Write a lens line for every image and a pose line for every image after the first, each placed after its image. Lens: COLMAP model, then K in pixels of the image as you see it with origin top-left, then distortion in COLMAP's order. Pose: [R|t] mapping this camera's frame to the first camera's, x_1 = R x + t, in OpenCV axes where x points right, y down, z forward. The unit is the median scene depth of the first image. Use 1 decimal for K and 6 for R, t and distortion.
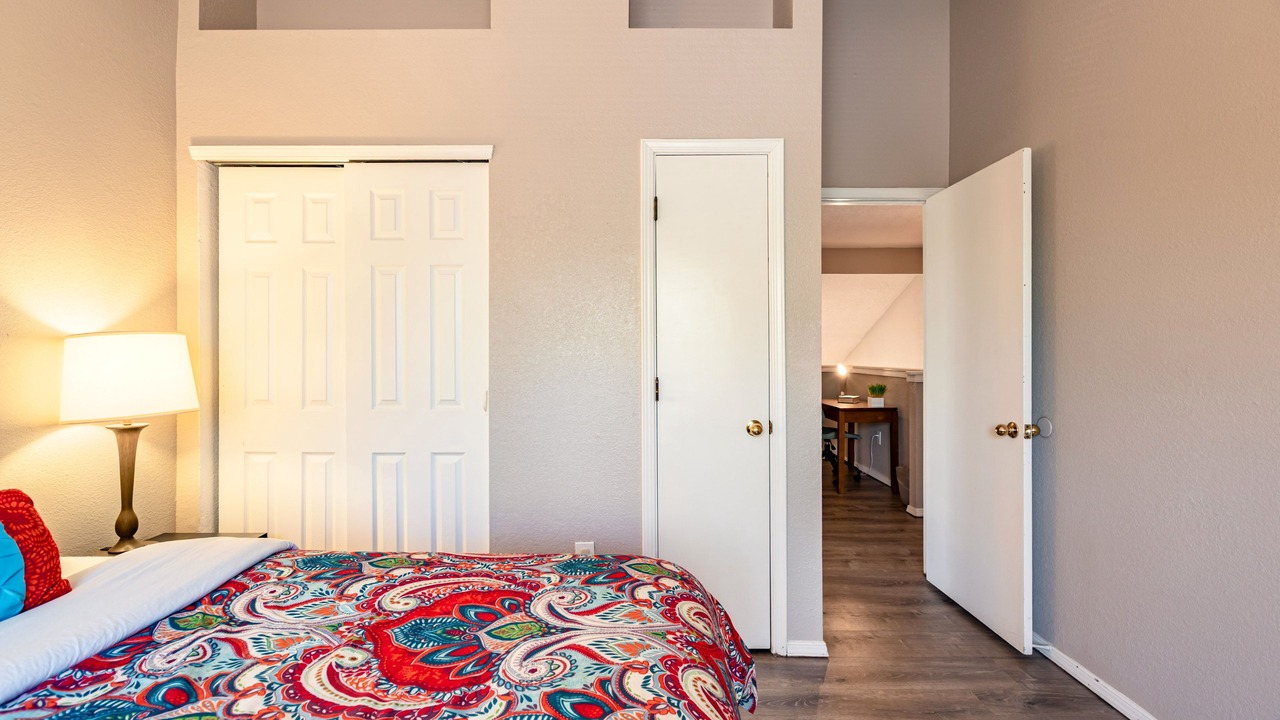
lens RADIAL K [[570.0, 0, 638.9], [0, 570.0, 354.5], [0, 0, 1]] dist [0.000087, -0.000085]
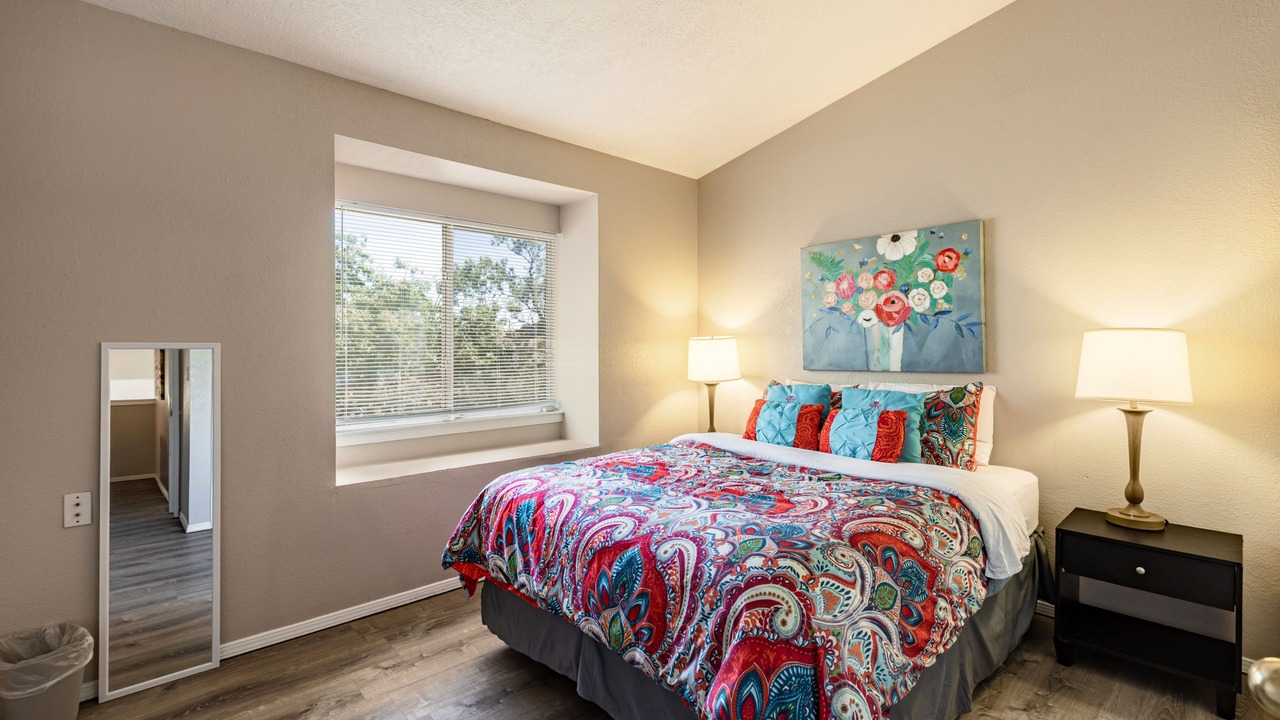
lens RADIAL K [[570.0, 0, 638.9], [0, 570.0, 354.5], [0, 0, 1]] dist [0.000087, -0.000085]
pose [[-0.748007, 0.007653, -0.663647, 0.948676], [-0.000402, 0.999928, 0.011984, -0.000671], [0.663691, 0.009231, -0.747950, 1.765672]]
